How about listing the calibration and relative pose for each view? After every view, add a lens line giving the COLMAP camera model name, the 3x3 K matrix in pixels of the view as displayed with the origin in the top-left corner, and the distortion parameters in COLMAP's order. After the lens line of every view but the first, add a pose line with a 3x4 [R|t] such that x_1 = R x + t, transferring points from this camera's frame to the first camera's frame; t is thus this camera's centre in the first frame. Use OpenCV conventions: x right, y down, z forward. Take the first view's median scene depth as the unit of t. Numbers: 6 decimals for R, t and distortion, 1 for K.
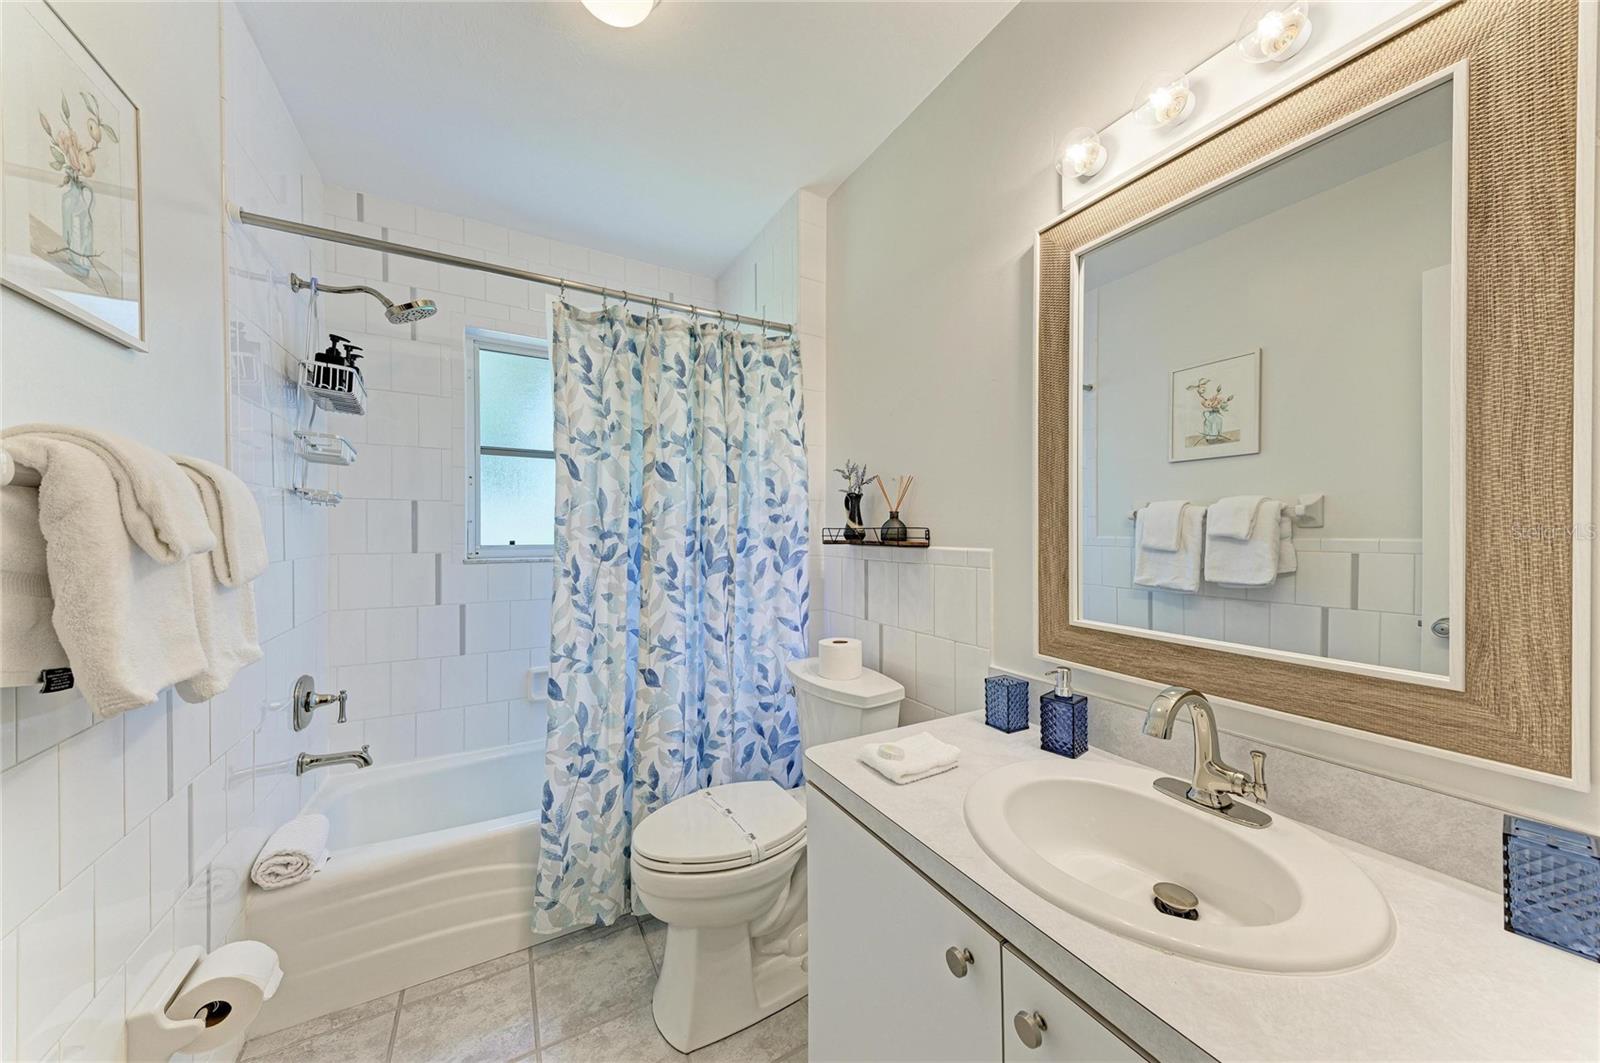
lens RADIAL K [[542.8, 0, 806.4], [0, 542.8, 528.3], [0, 0, 1]] dist [0.028504, -0.006096]
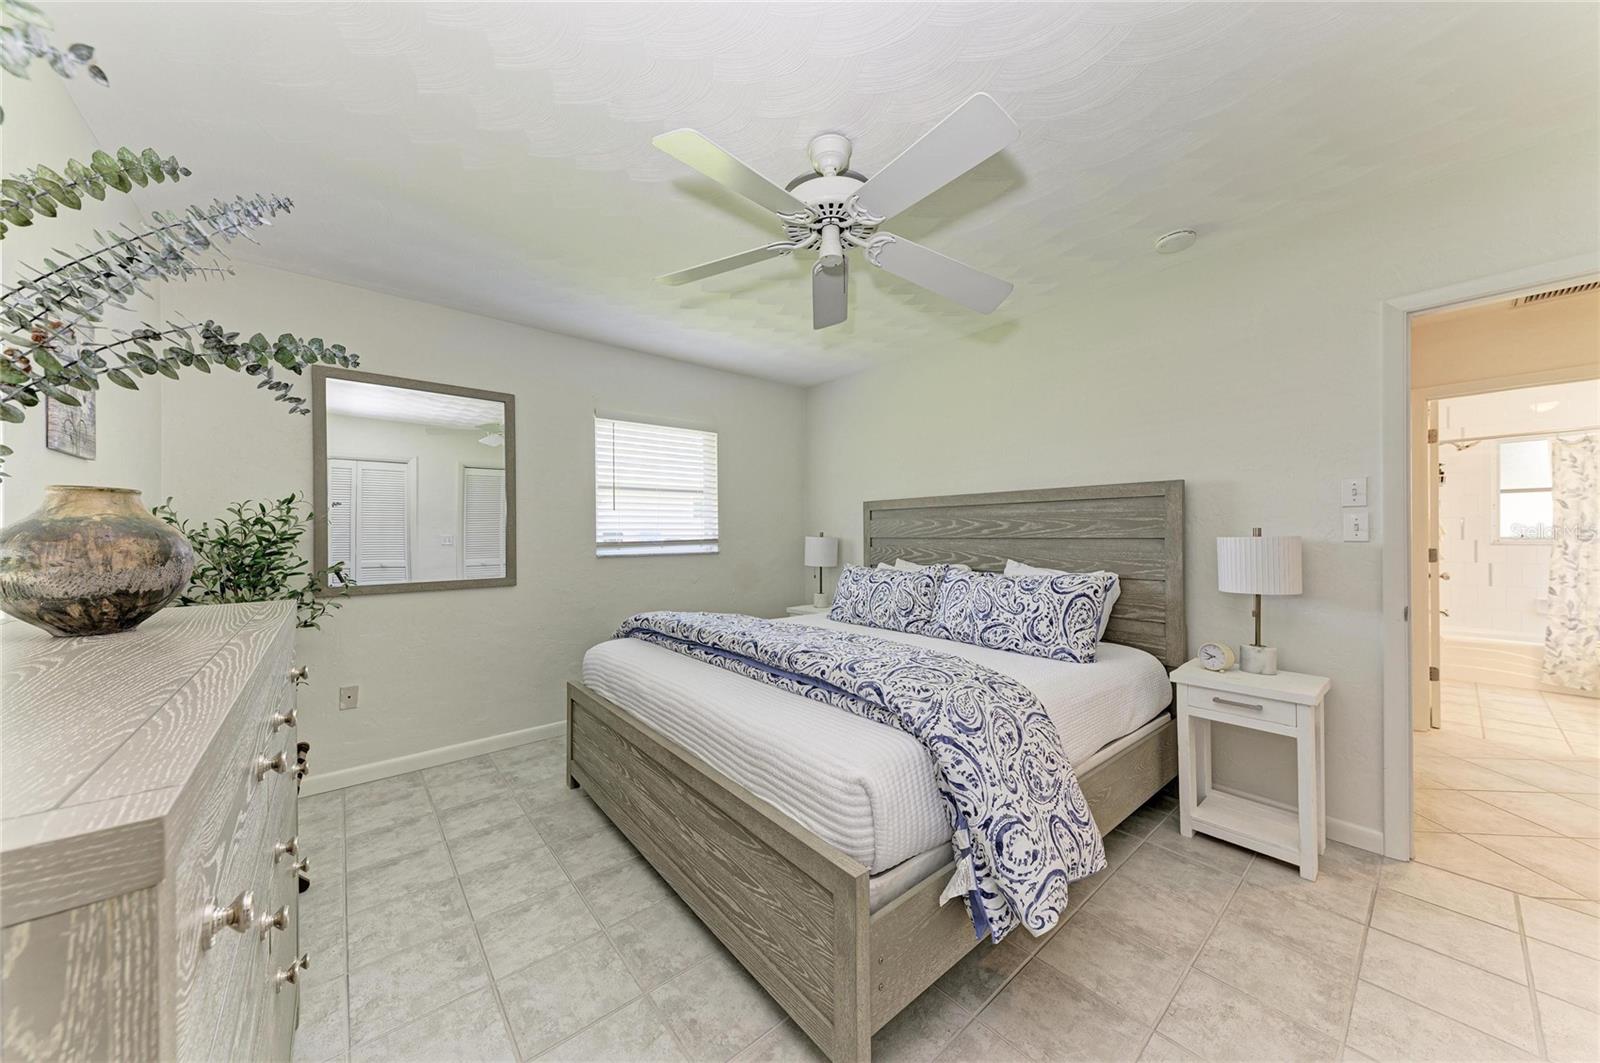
lens RADIAL K [[539.1, 0, 801.4], [0, 539.1, 534.5], [0, 0, 1]] dist [0.026637, -0.005940]
pose [[0.185810, 0.002134, -0.982583, 1.394309], [0.001432, 0.999996, 0.002443, 0.017244], [0.982585, -0.001861, 0.185806, -2.849898]]
